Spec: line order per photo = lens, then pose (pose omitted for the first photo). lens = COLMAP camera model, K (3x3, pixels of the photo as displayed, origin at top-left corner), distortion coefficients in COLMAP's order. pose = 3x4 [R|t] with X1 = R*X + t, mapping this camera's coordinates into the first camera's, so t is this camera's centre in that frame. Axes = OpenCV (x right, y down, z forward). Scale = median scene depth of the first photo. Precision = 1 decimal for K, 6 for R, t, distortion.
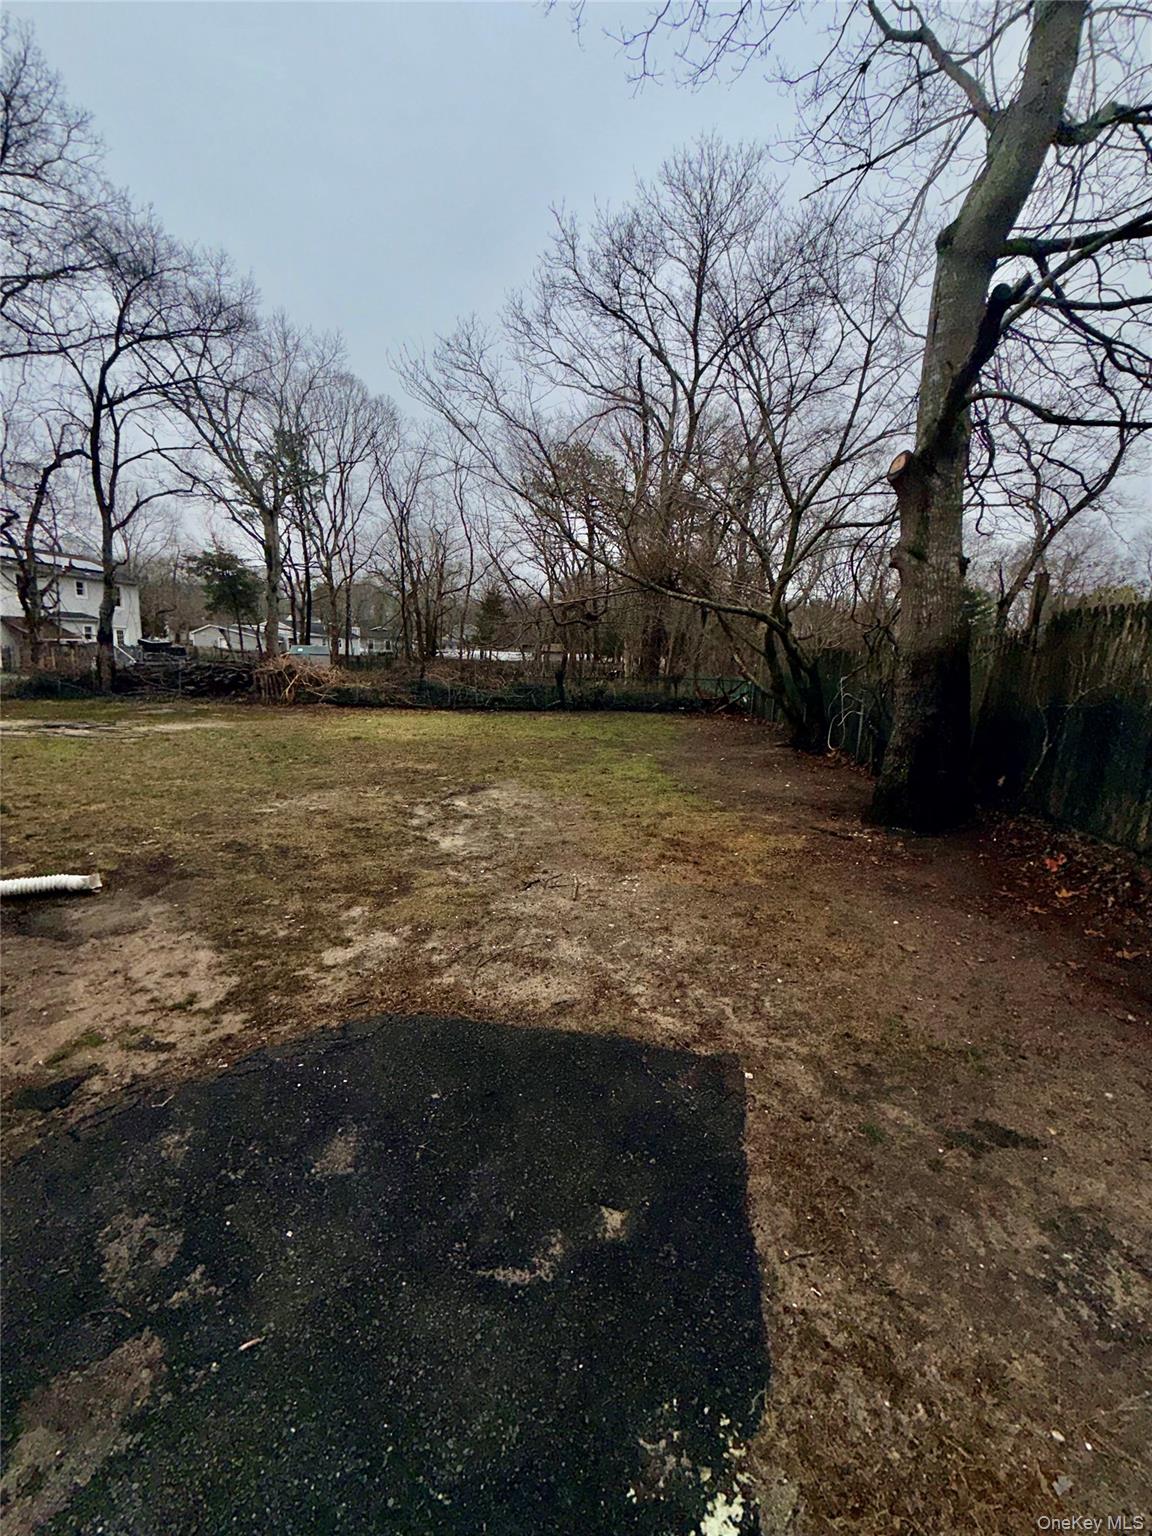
lens RADIAL K [[616.9, 0, 578.3], [0, 616.9, 766.9], [0, 0, 1]] dist [0.003921, 0.000064]
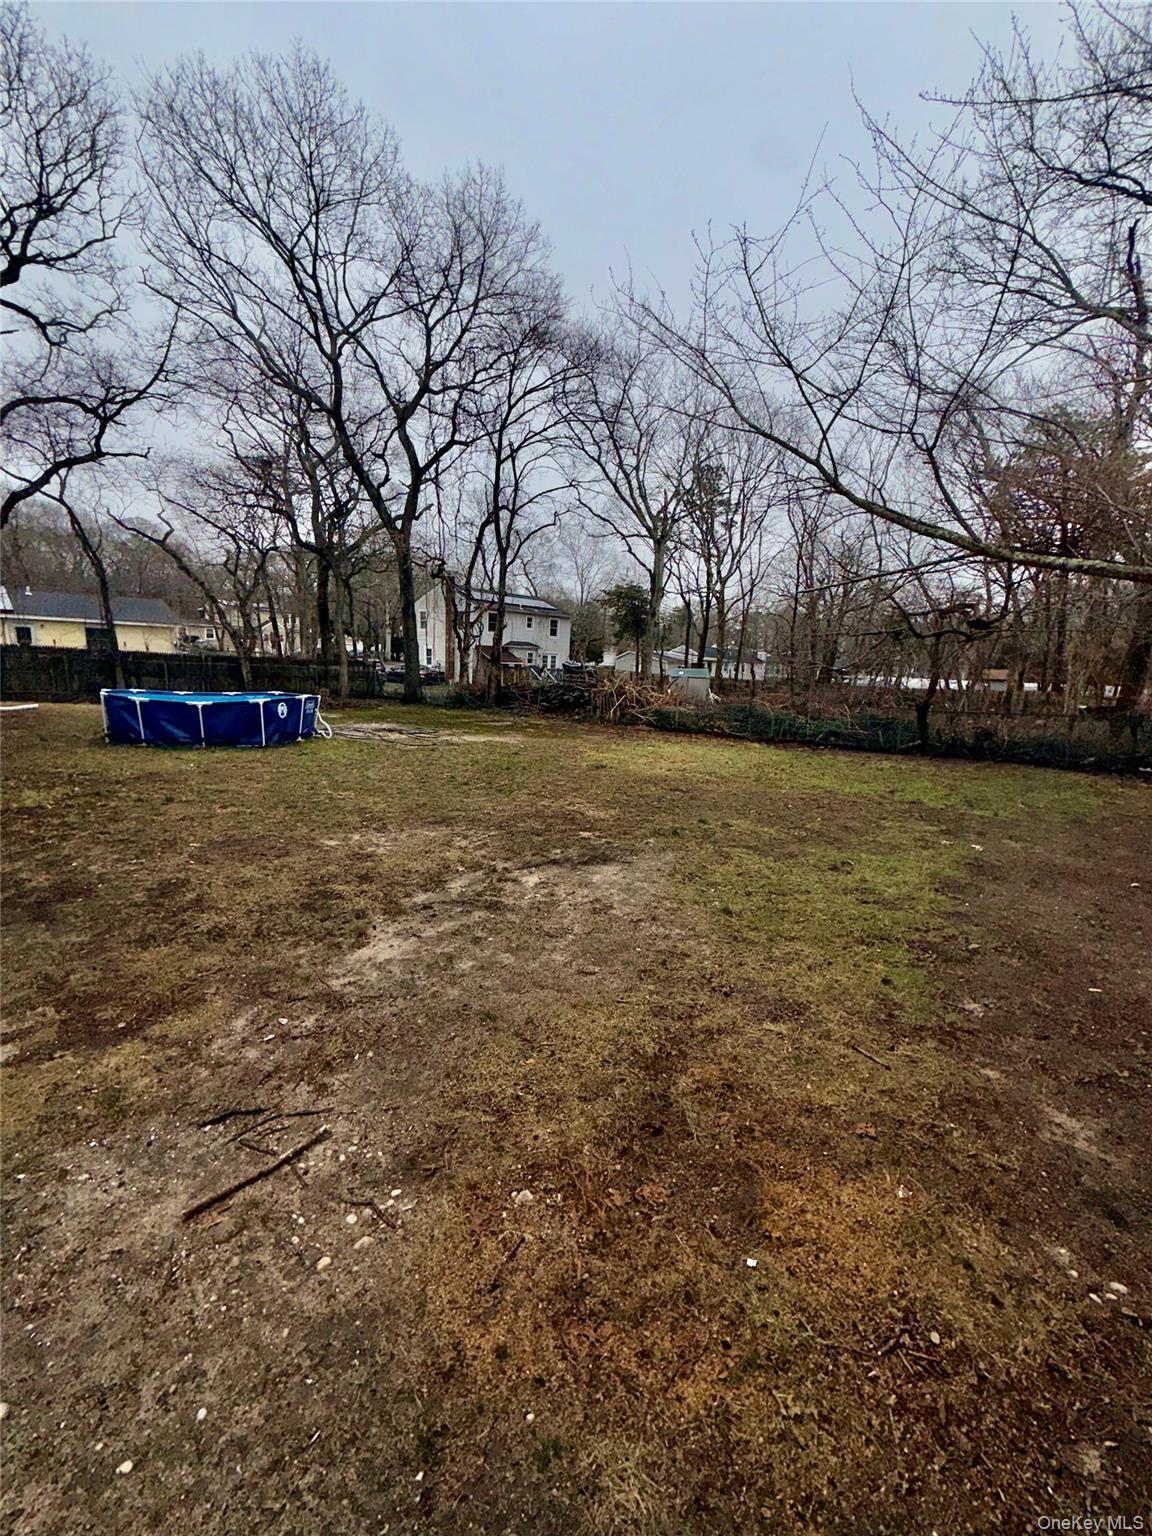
lens RADIAL K [[616.9, 0, 574.1], [0, 616.9, 770.6], [0, 0, 1]] dist [0.003921, 0.000064]
pose [[0.787810, 0.105533, -0.606810, 0.053224], [-0.127169, 0.991854, 0.007397, -0.015150], [0.602647, 0.071340, 0.794813, 0.098540]]
